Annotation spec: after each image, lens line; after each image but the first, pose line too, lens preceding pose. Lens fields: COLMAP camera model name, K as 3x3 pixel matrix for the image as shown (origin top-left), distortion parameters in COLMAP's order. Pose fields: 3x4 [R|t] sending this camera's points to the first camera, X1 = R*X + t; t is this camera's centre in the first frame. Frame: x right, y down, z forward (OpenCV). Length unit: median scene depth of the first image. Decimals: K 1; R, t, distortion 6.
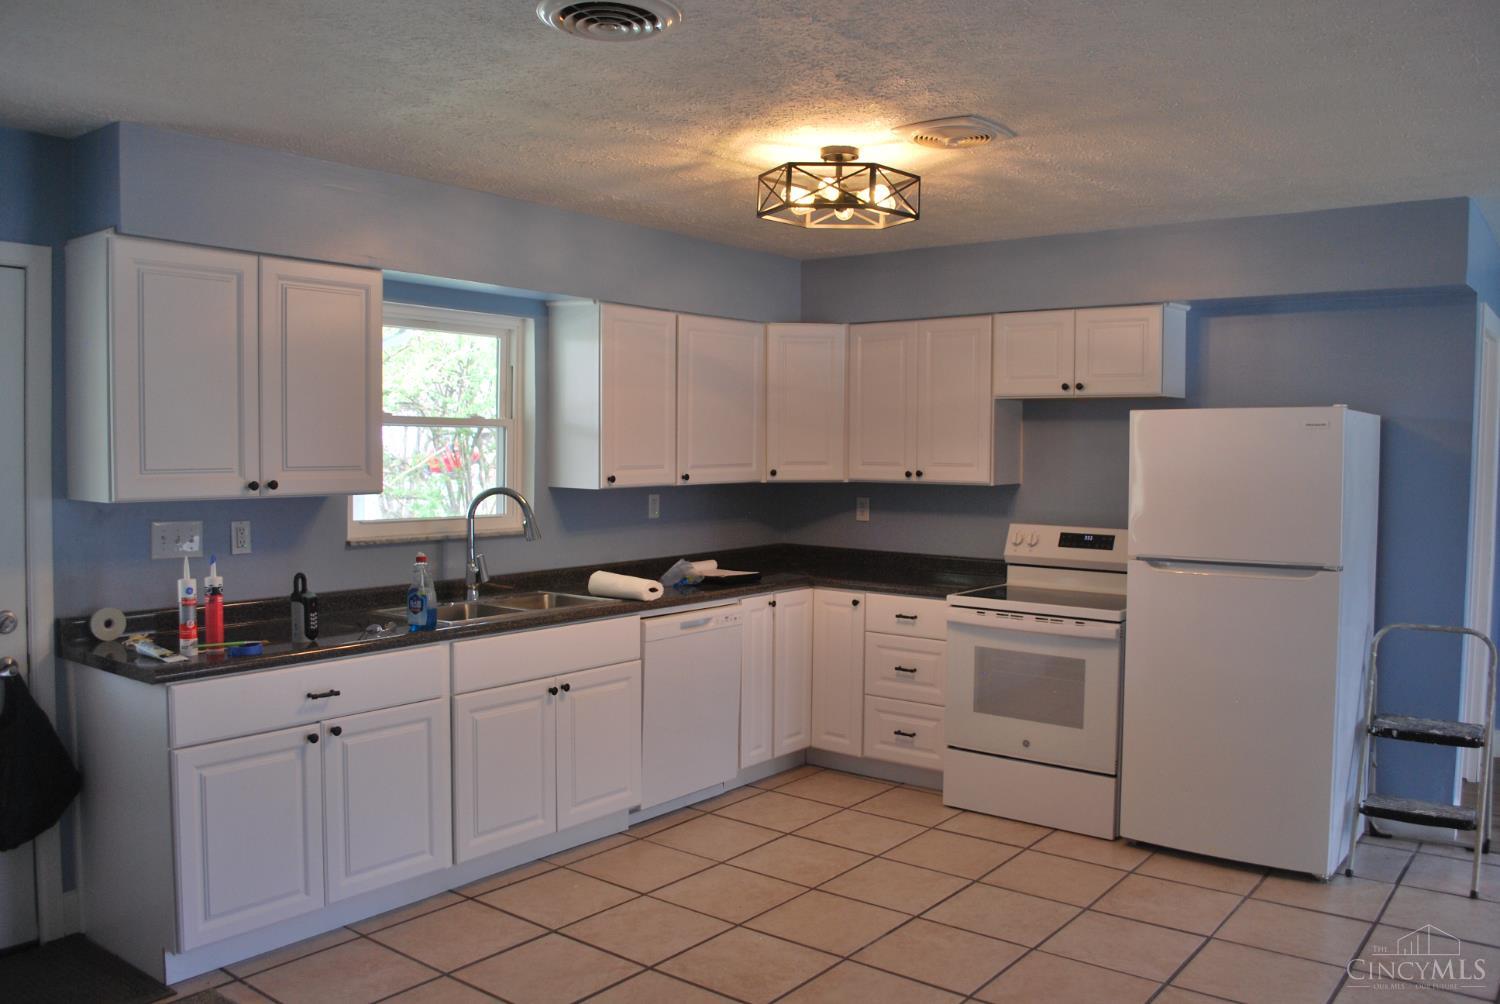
lens RADIAL K [[1187.8, 0, 753.6], [0, 1187.8, 506.0], [0, 0, 1]] dist [-0.077099, 0.006057]
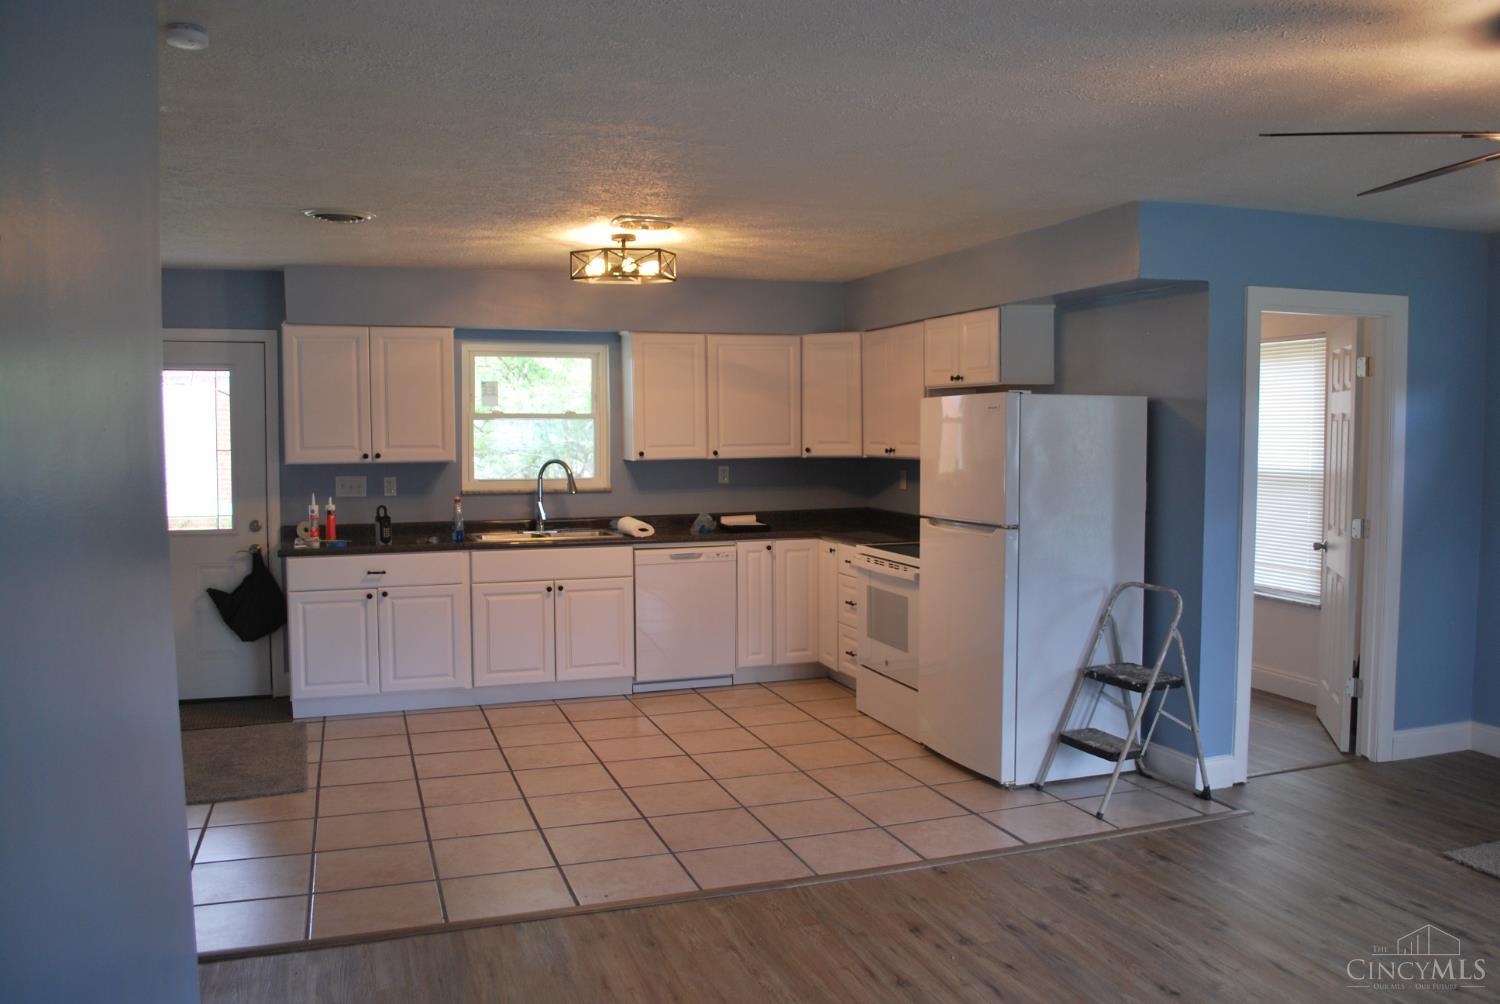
lens RADIAL K [[1187.8, 0, 761.6], [0, 1187.8, 499.9], [0, 0, 1]] dist [-0.077099, 0.006057]
pose [[0.842470, 0.021306, -0.538322, 0.844476], [-0.016137, 0.999767, 0.014314, 0.011145], [0.538501, -0.003372, 0.842618, -0.152148]]
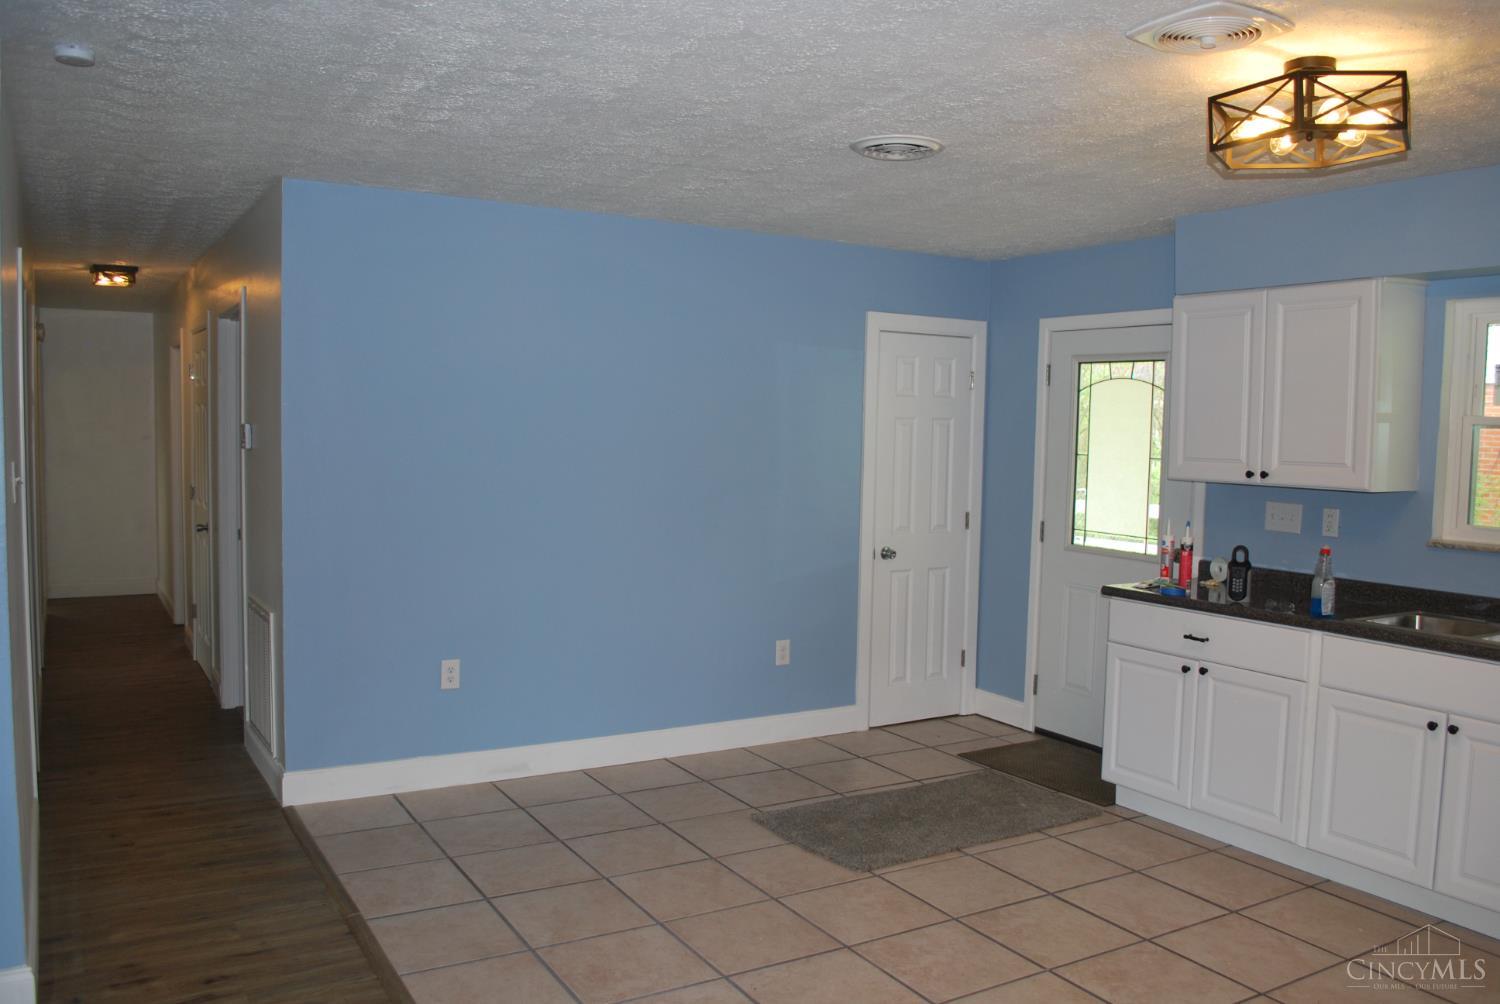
lens RADIAL K [[1187.8, 0, 757.7], [0, 1187.8, 503.7], [0, 0, 1]] dist [-0.077099, 0.006057]
pose [[-0.357902, 0.046420, -0.932605, 0.751952], [-0.070673, 0.994552, 0.076625, -0.036157], [0.931081, 0.093334, -0.352672, 0.767207]]
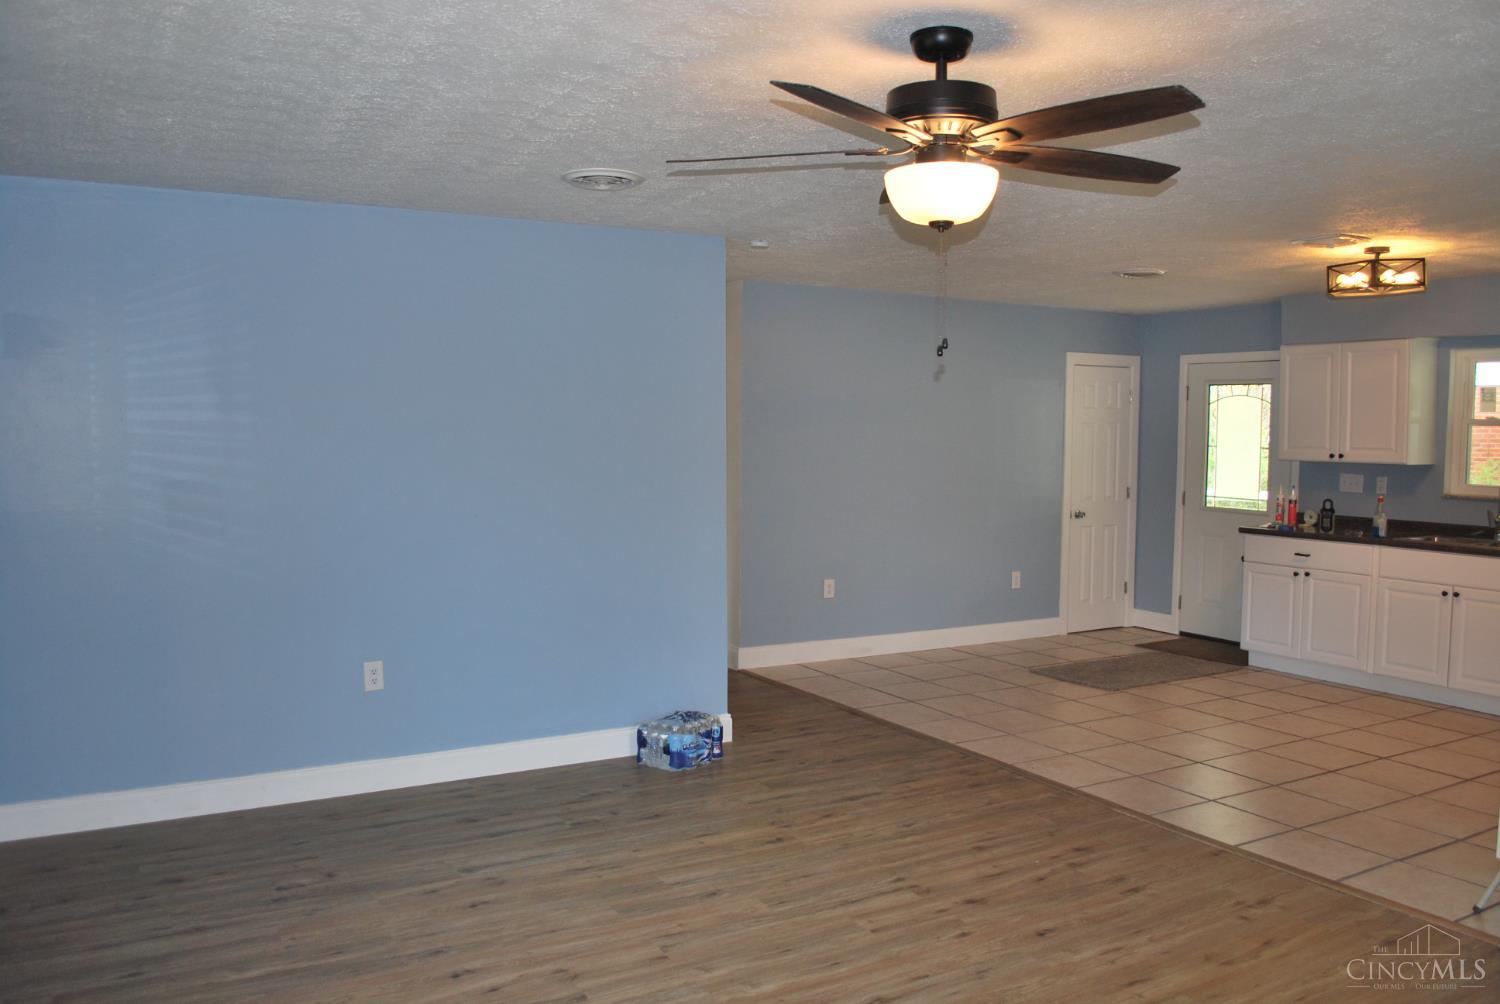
lens RADIAL K [[1187.8, 0, 757.5], [0, 1187.8, 505.5], [0, 0, 1]] dist [-0.077099, 0.006057]
pose [[-0.375803, 0.050457, -0.925325, 1.482656], [-0.056685, 0.995395, 0.077300, -0.025340], [0.924964, 0.081501, -0.371213, 0.670483]]
